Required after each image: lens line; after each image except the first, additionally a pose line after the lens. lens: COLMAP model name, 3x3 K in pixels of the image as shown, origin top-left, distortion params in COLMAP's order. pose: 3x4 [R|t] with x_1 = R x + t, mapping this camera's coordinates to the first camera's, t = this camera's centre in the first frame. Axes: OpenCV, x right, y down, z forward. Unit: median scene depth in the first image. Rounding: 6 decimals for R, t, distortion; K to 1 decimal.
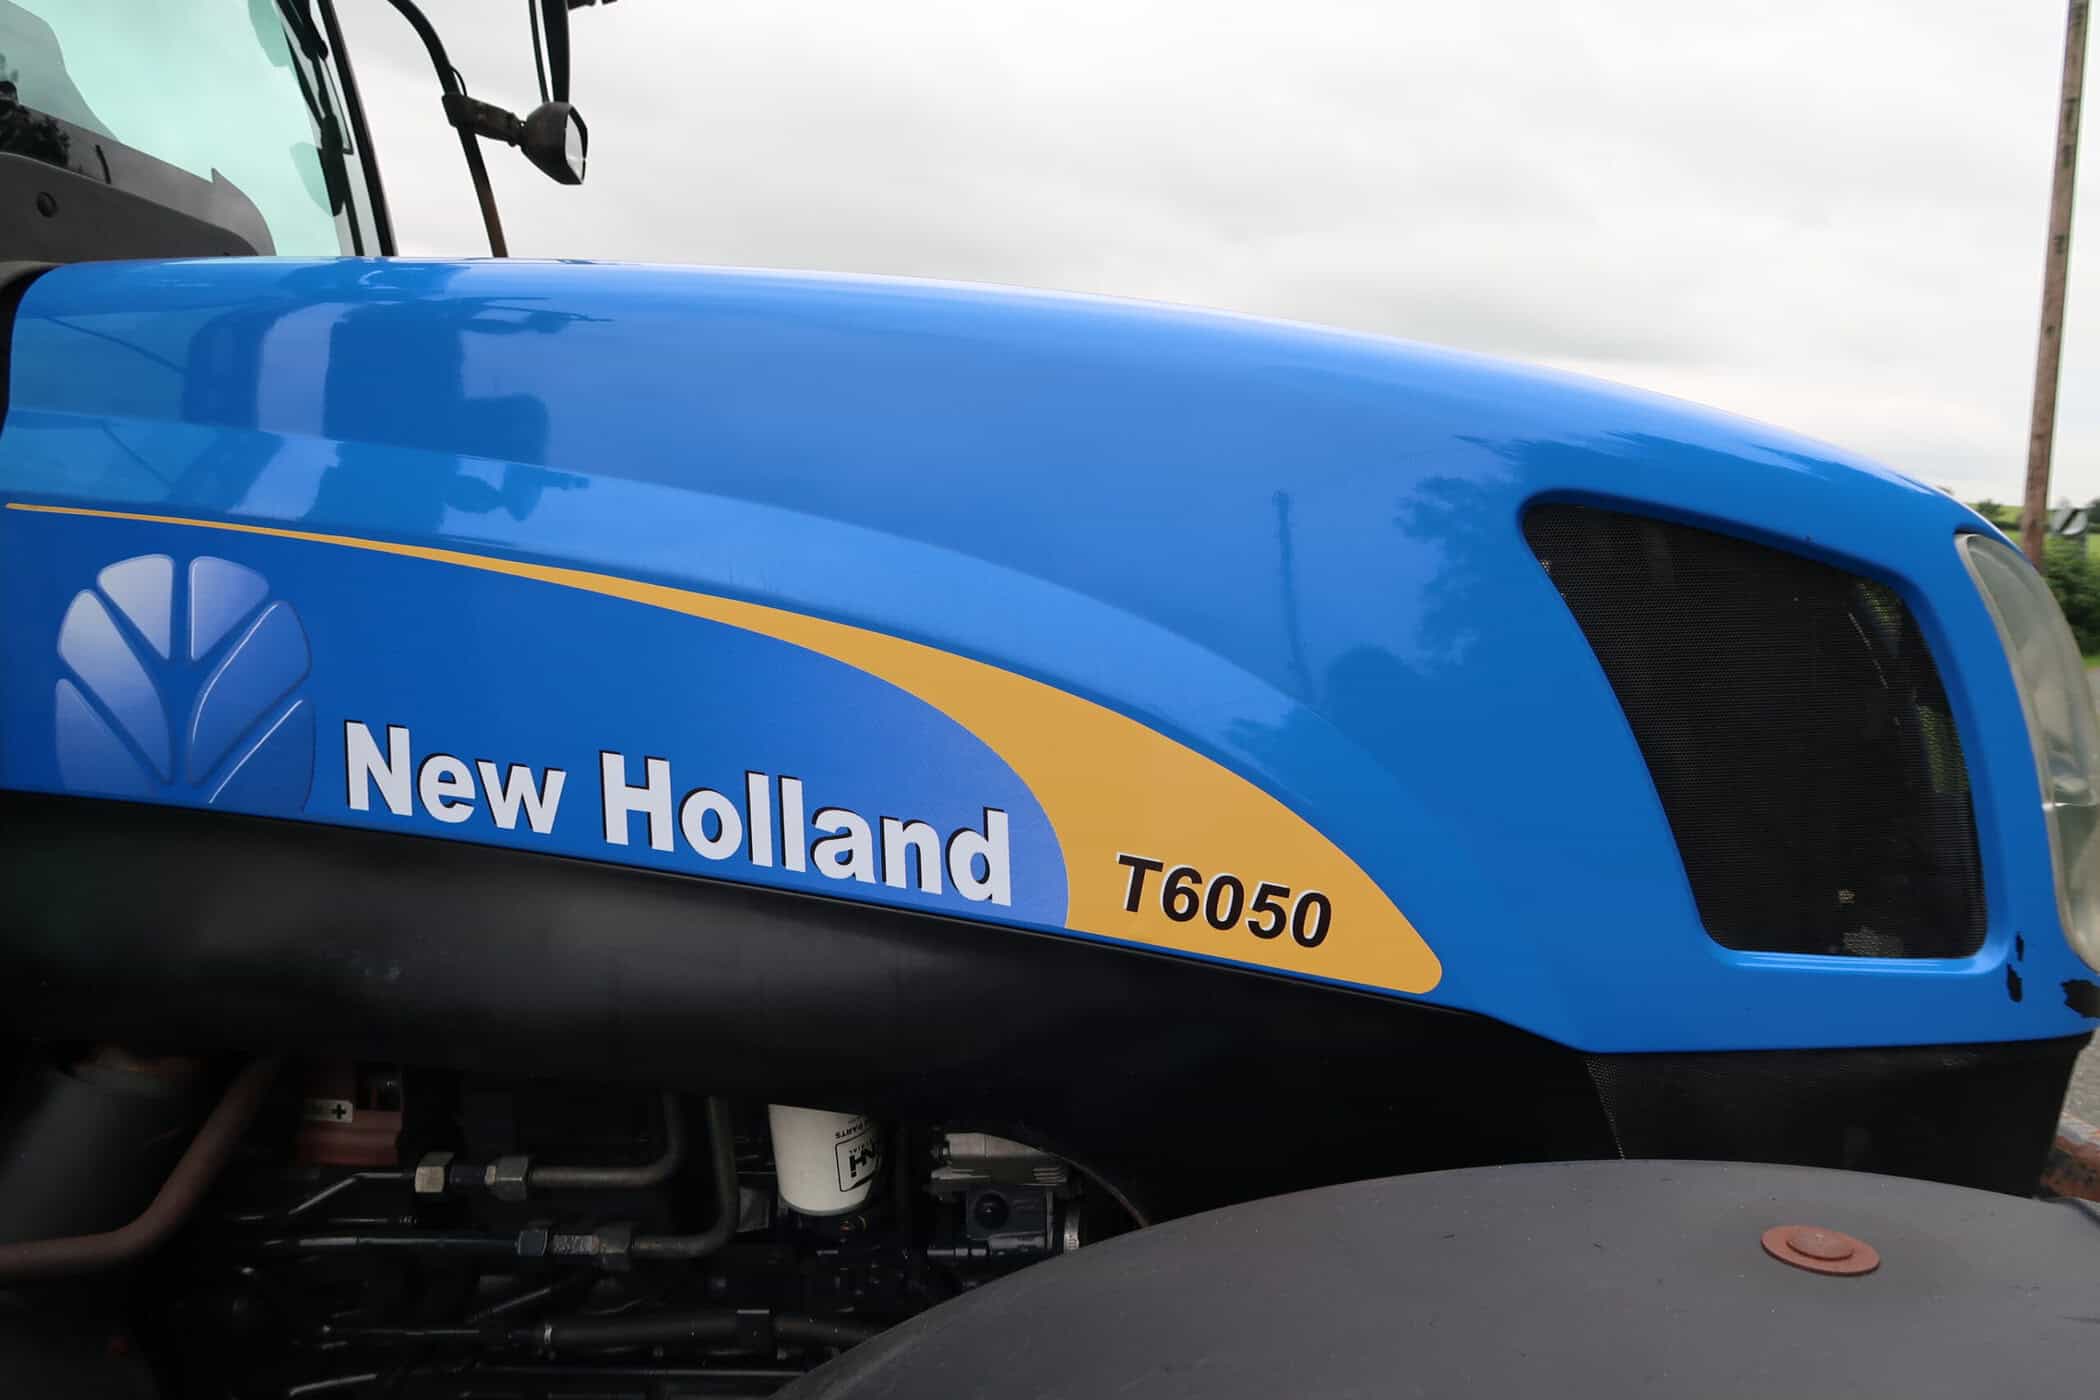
lens RADIAL K [[1351.3, 0, 1062.8], [0, 1351.3, 690.5], [0, 0, 1]] dist [-0.006942, -0.001257]
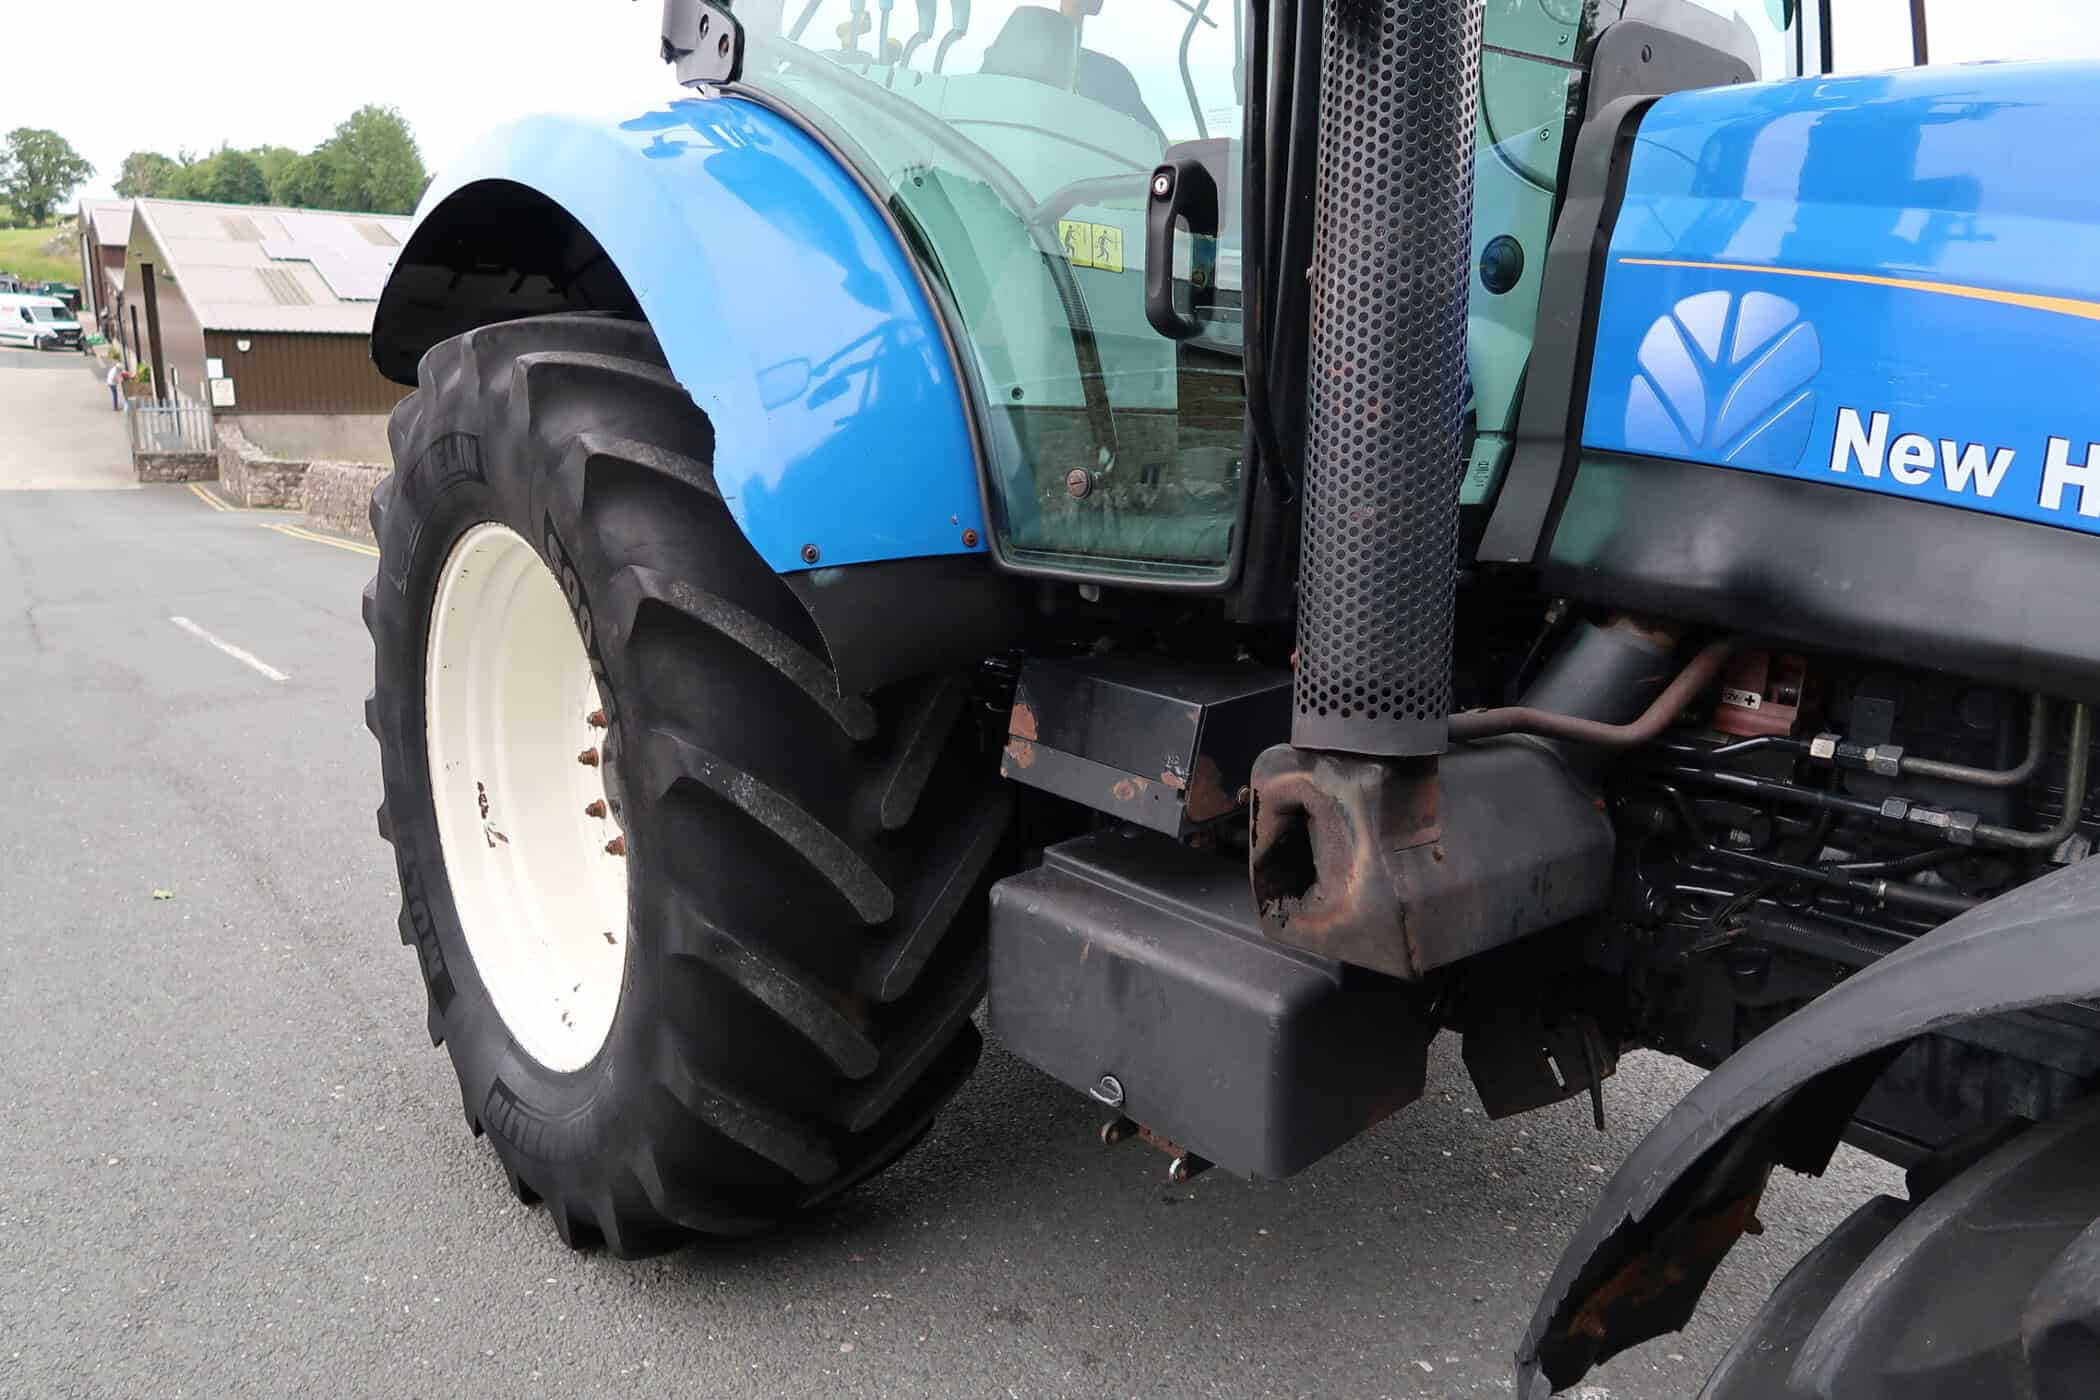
lens RADIAL K [[1442.8, 0, 1045.0], [0, 1442.8, 701.4], [0, 0, 1]] dist [-0.028135, 0.009779]
pose [[0.701752, 0.184464, -0.688126, -0.021509], [-0.105782, 0.982170, 0.155411, 0.184050], [0.704524, -0.036269, 0.708753, -0.691363]]
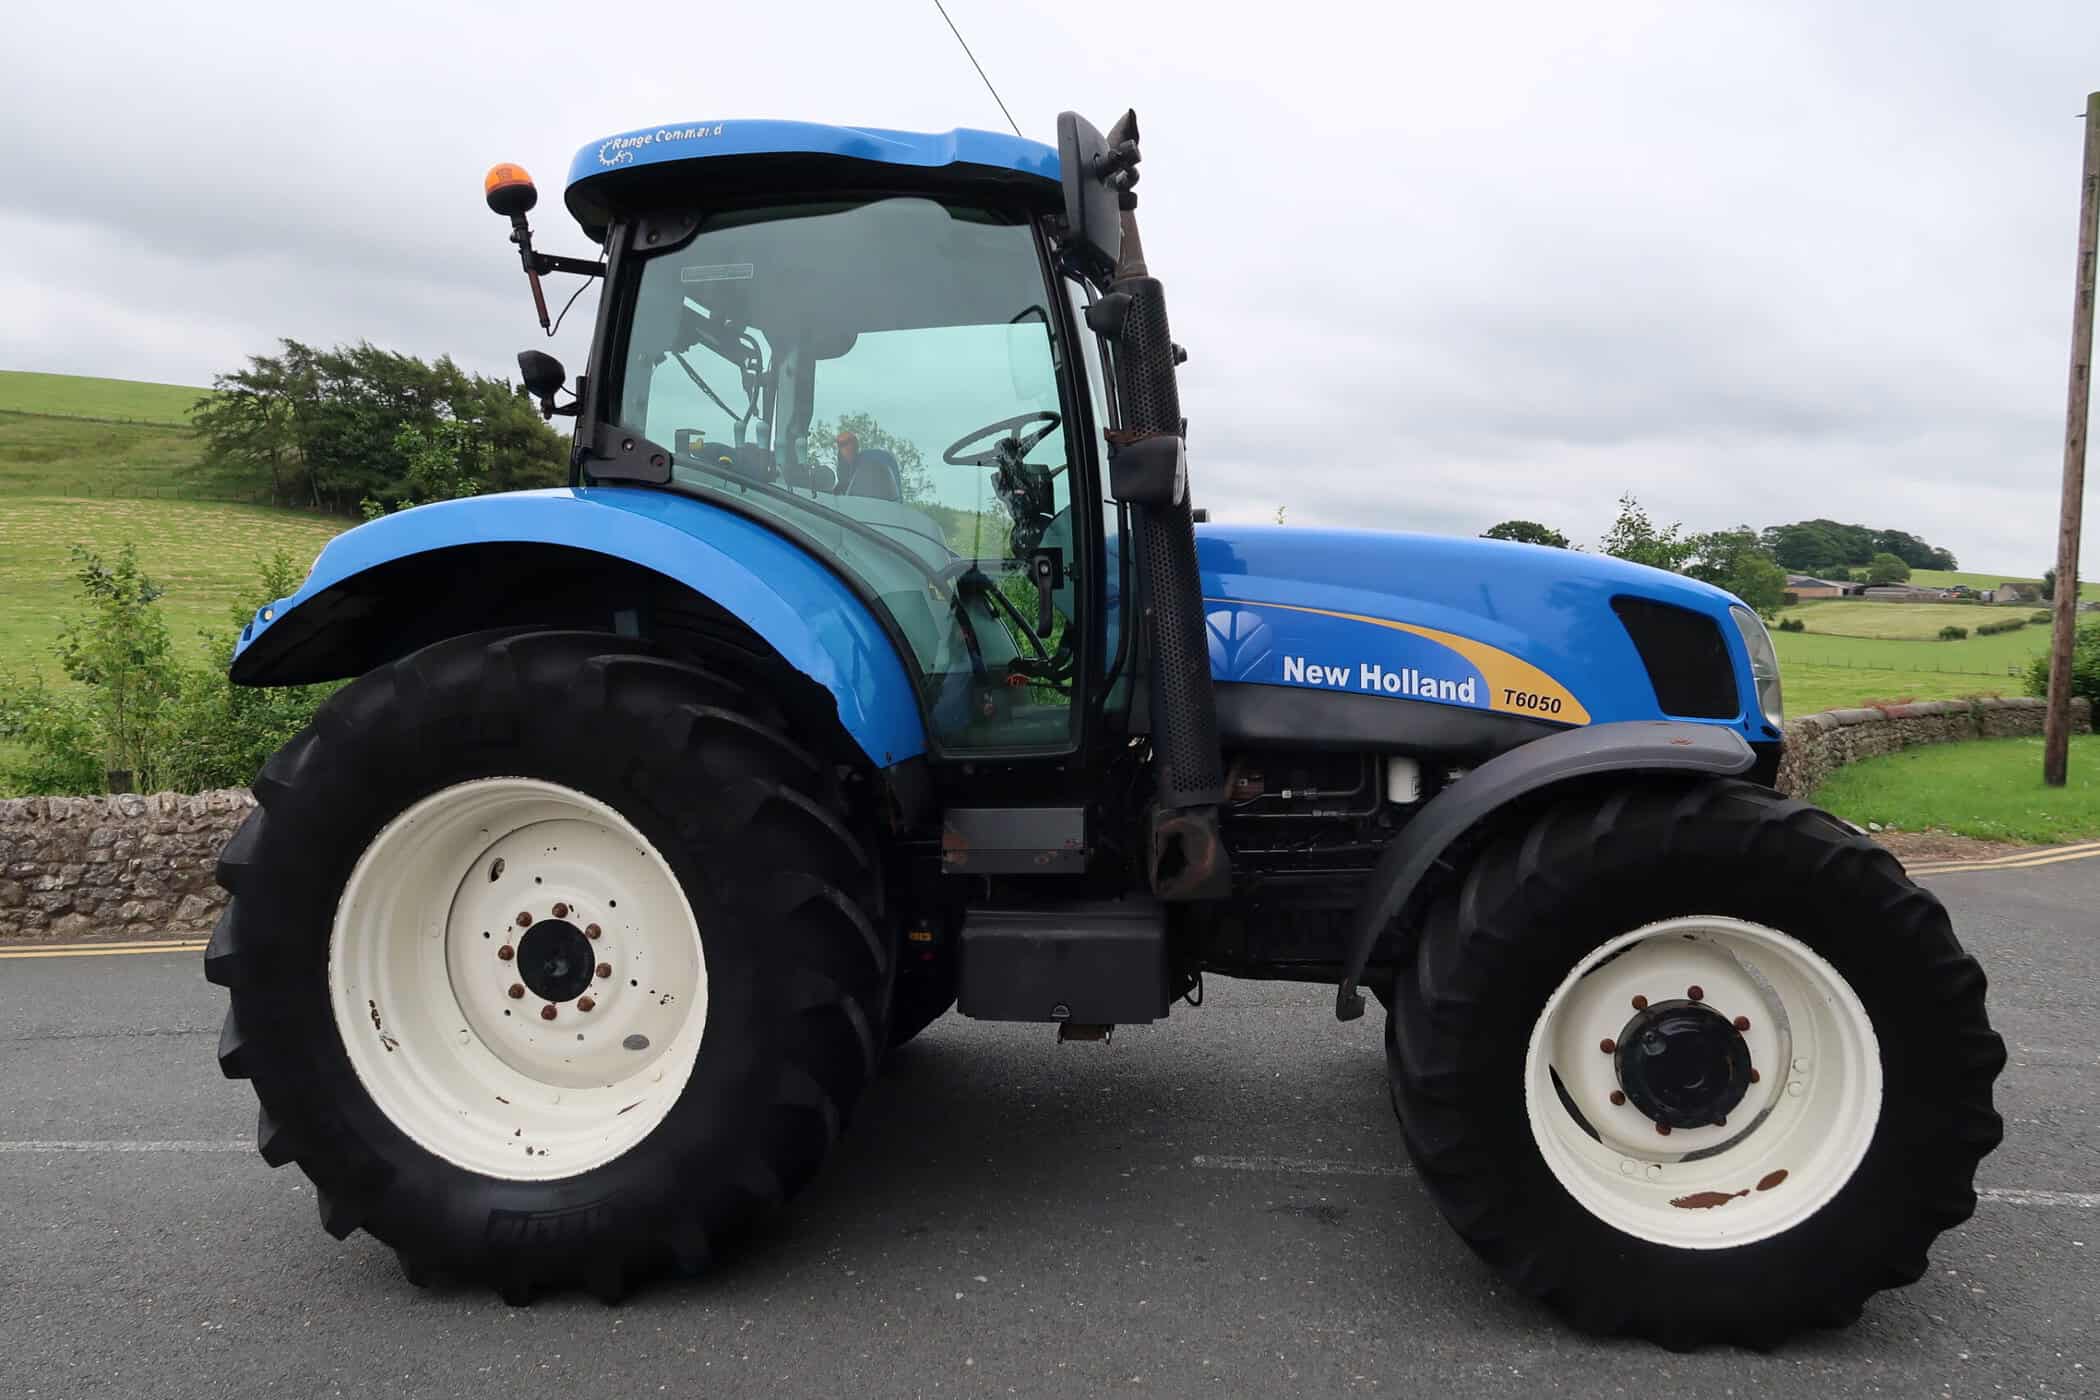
lens RADIAL K [[1442.8, 0, 1045.0], [0, 1442.8, 701.4], [0, 0, 1]] dist [-0.028135, 0.009779]
pose [[0.998051, 0.003972, -0.062271, -0.943522], [-0.007490, 0.998383, -0.056358, 0.373448], [0.061947, 0.056715, 0.996467, -2.952647]]
